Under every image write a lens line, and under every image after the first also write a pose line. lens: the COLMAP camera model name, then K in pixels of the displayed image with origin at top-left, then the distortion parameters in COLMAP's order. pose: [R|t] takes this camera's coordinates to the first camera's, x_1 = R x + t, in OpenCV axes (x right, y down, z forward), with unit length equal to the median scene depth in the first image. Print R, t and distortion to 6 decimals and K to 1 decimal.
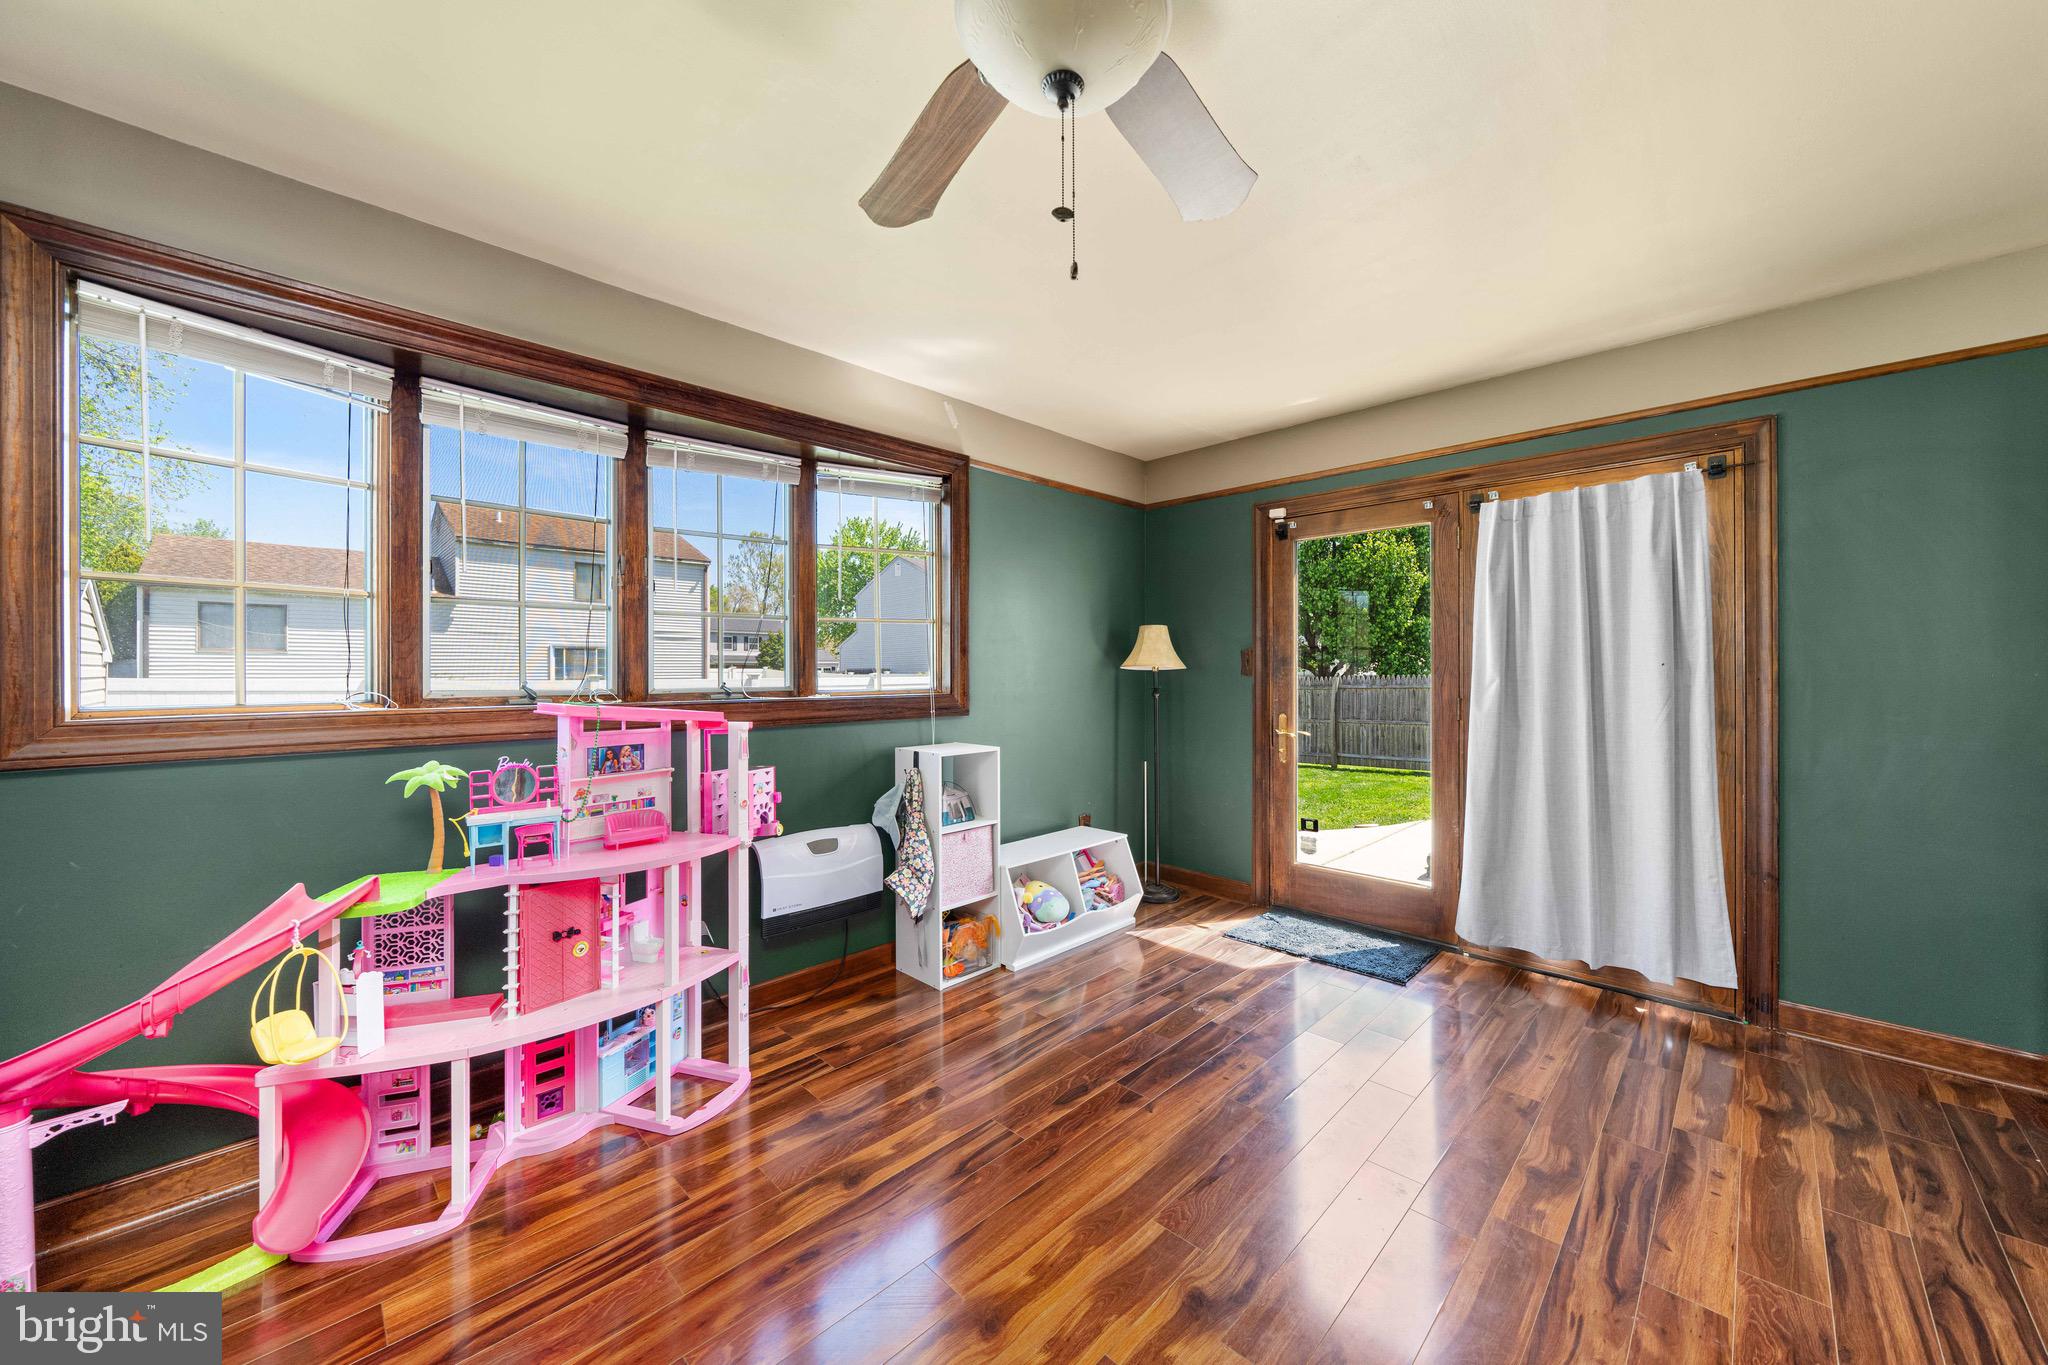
lens RADIAL K [[777.4, 0, 1036.6], [0, 777.4, 673.8], [0, 0, 1]] dist [-0.002628, -0.000023]
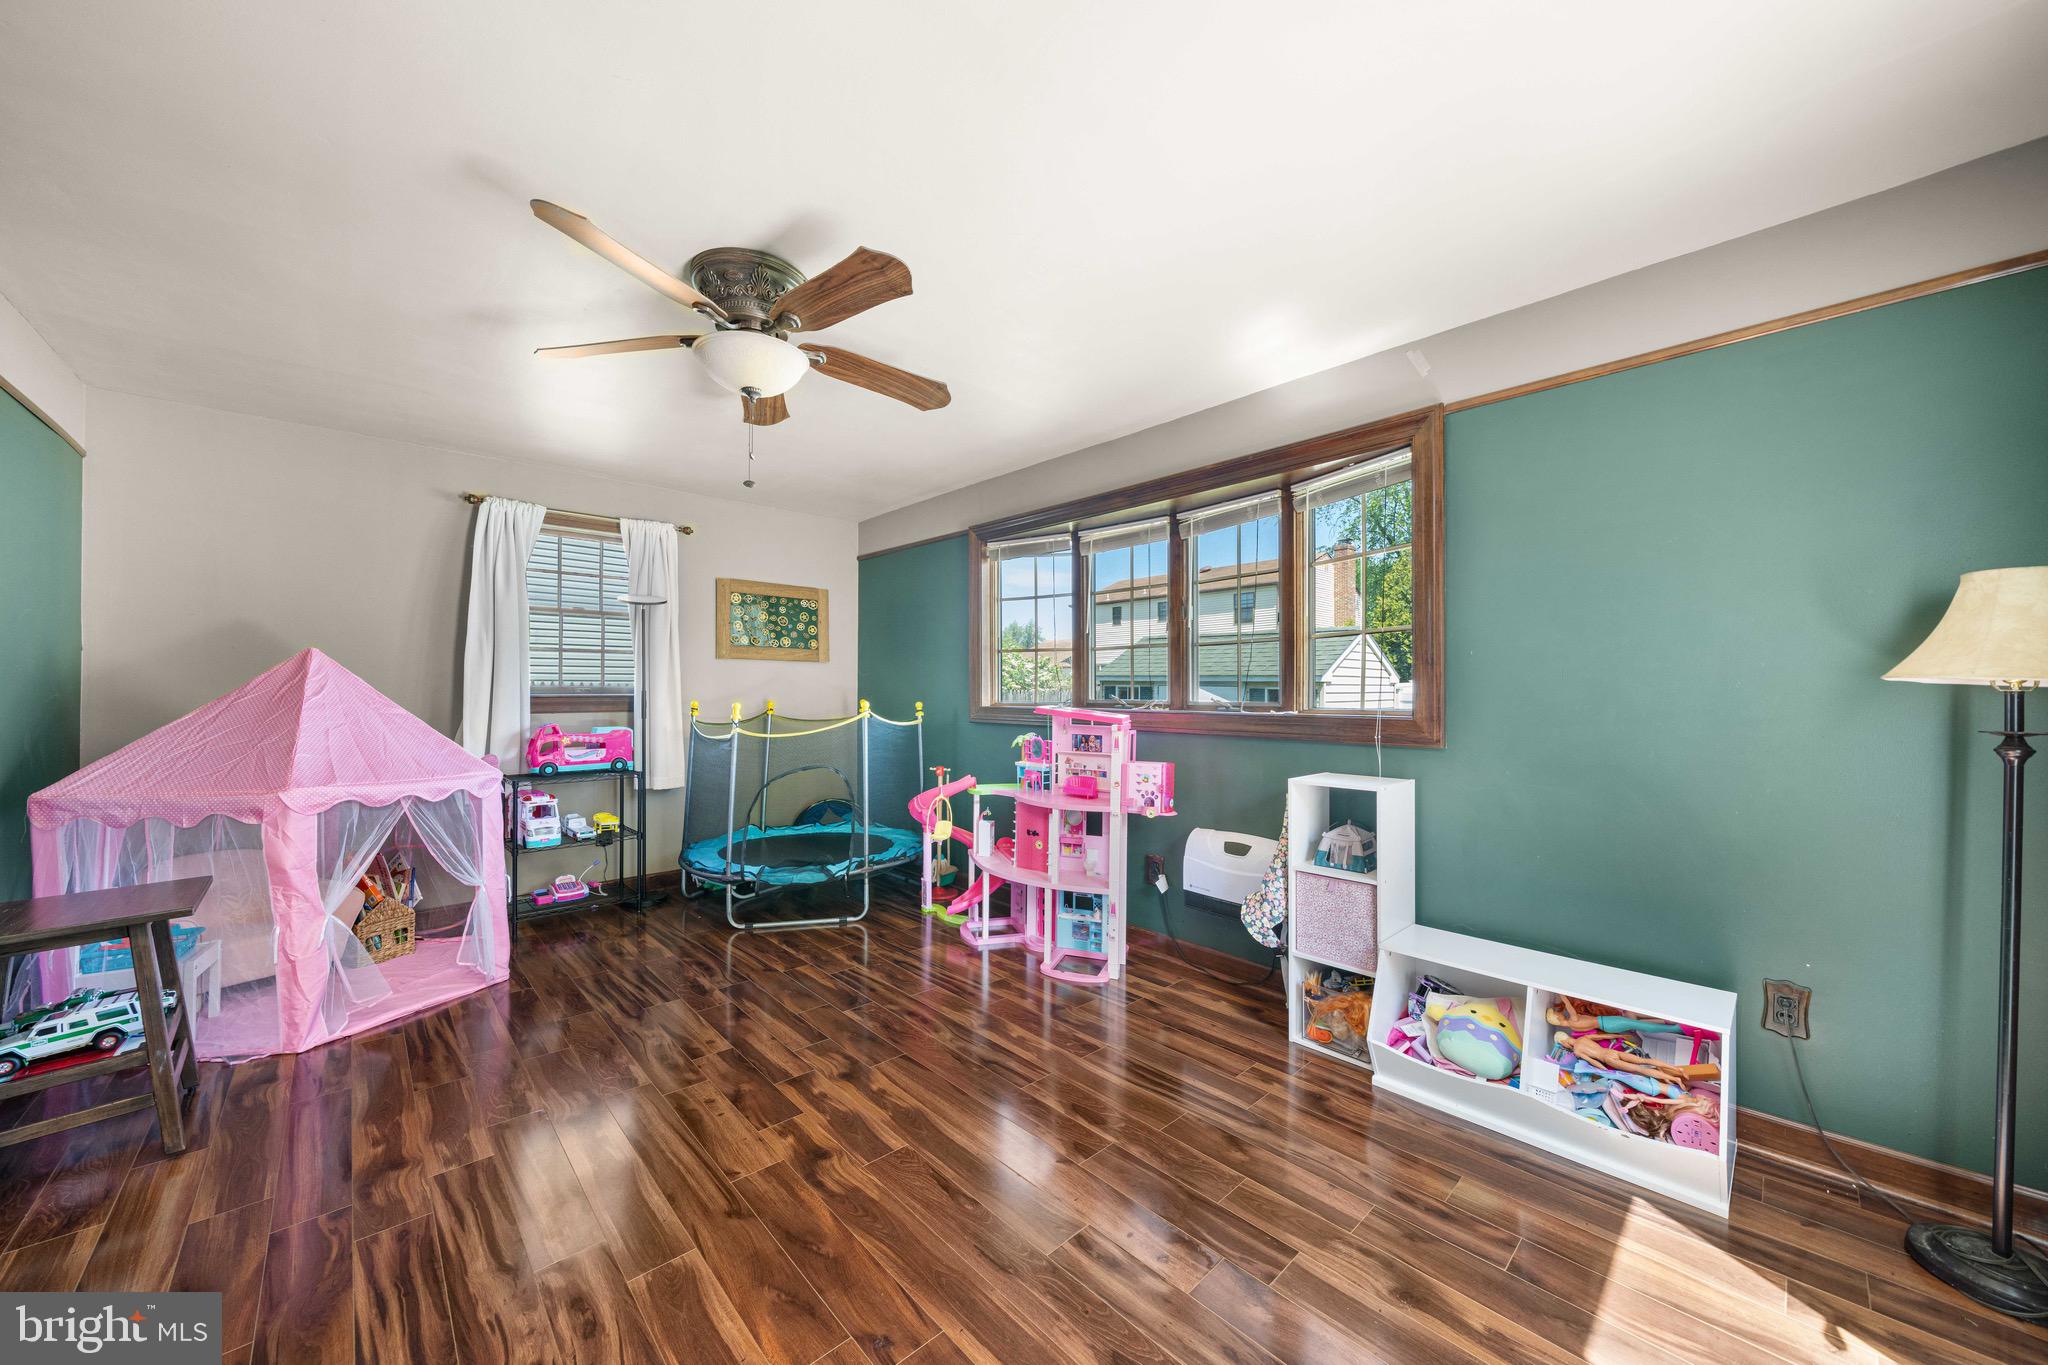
lens RADIAL K [[734.0, 0, 1012.4], [0, 734.0, 694.8], [0, 0, 1]] dist [-0.000011, 0.000097]
pose [[-0.079970, 0.010175, -0.996745, 0.957755], [-0.003023, 0.999941, 0.010451, -0.004617], [0.996793, 0.003849, -0.079935, 0.948912]]
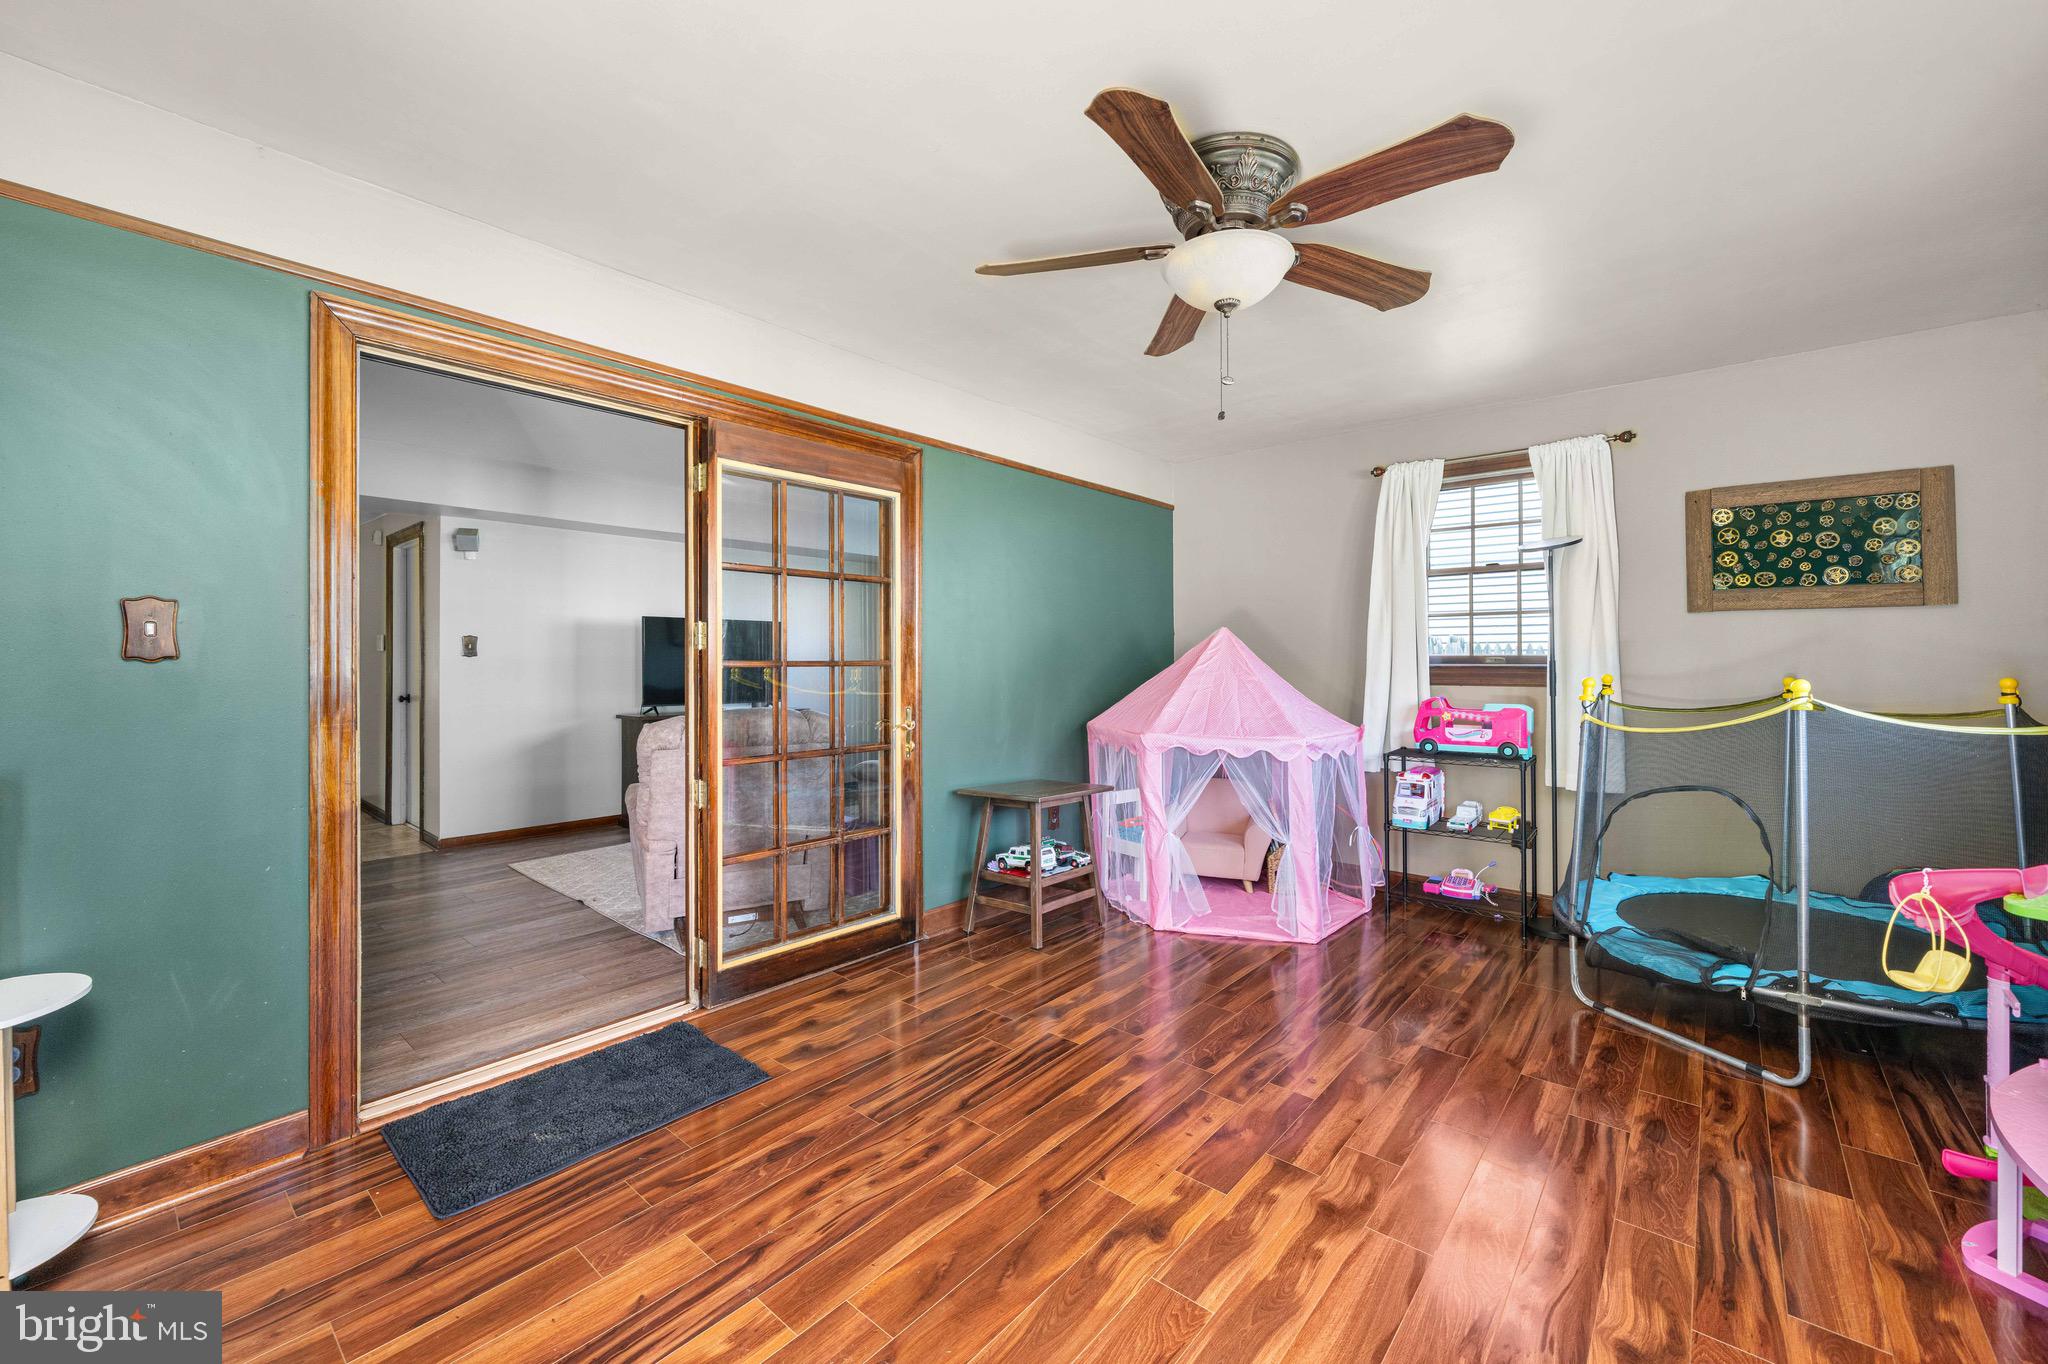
lens RADIAL K [[797.4, 0, 1010.0], [0, 797.4, 657.5], [0, 0, 1]] dist [-0.002708, -0.000204]
pose [[-0.998614, 0.003690, -0.052498, 0.309783], [0.003836, 0.999989, -0.002676, 0.002210], [0.052487, -0.002874, -0.998617, 1.396797]]
